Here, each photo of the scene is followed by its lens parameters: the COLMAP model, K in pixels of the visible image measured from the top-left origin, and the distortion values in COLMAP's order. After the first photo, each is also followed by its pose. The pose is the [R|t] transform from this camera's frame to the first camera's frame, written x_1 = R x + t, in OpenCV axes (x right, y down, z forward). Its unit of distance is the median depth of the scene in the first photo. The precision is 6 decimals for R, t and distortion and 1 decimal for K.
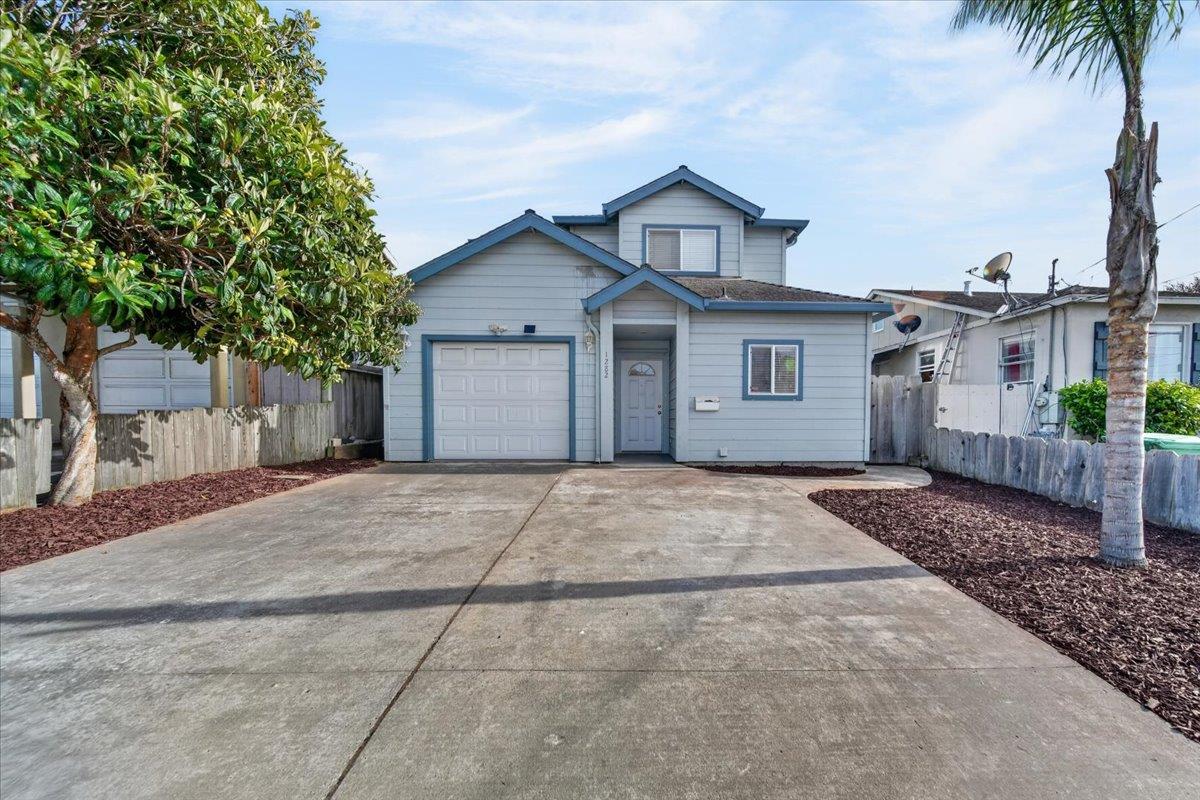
lens RADIAL K [[455.9, 0, 648.4], [0, 455.9, 429.8], [0, 0, 1]] dist [-0.000596, -0.000165]
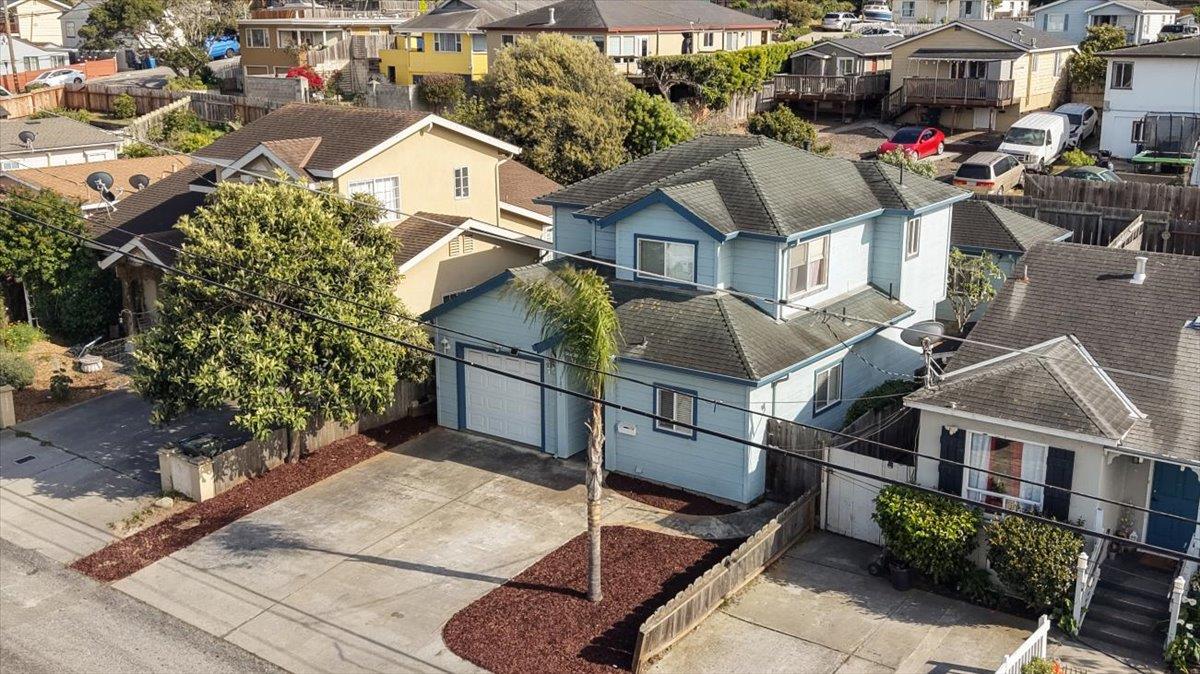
lens RADIAL K [[1241.7, 0, 600.0], [0, 1241.7, 337.0], [0, 0, 1]] dist [0.164591, -0.010120]
pose [[0.787642, 0.150463, -0.597478, 2.028020], [-0.012619, 0.973459, 0.228512, -1.058641], [0.616004, -0.172446, 0.768636, -1.563642]]
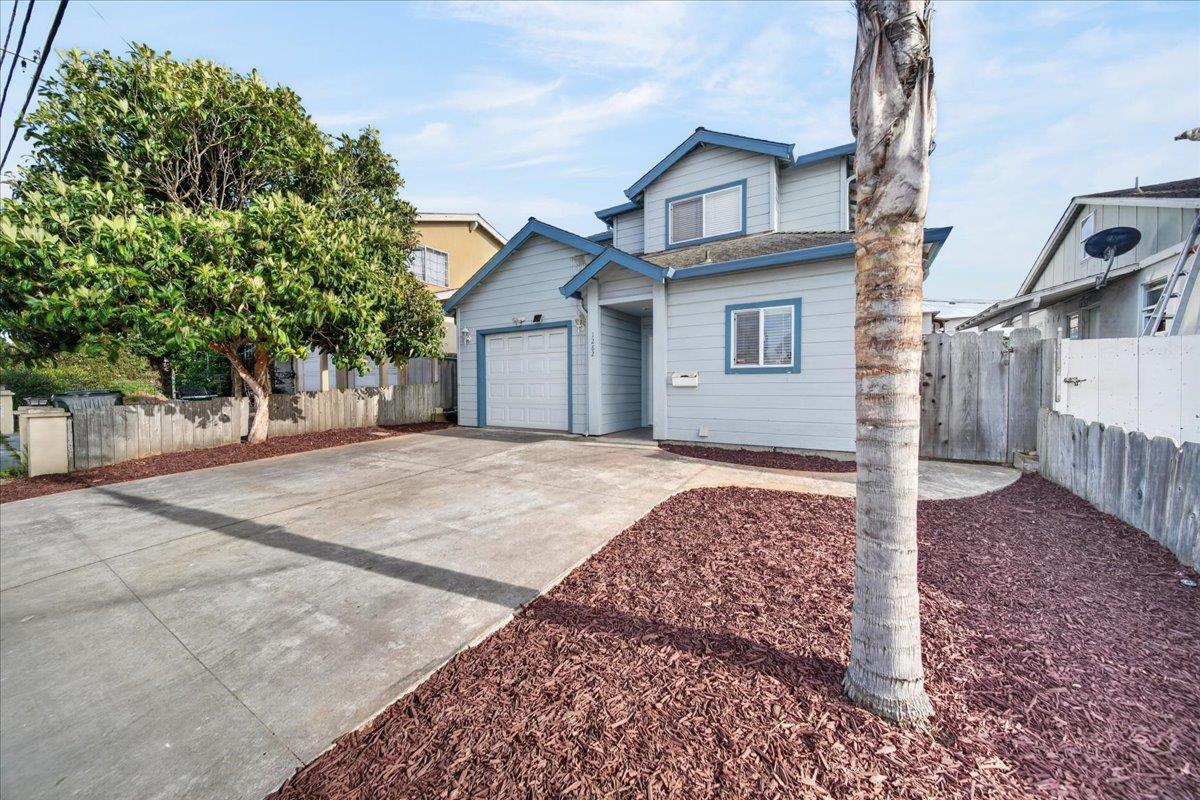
lens RADIAL K [[417.7, 0, 596.9], [0, 417.7, 397.0], [0, 0, 1]] dist [0.000285, -0.000081]
pose [[0.830811, 0.007022, -0.556511, 0.456889], [-0.008053, 0.999967, 0.000596, -0.019197], [0.556497, 0.003987, 0.830840, 0.188192]]
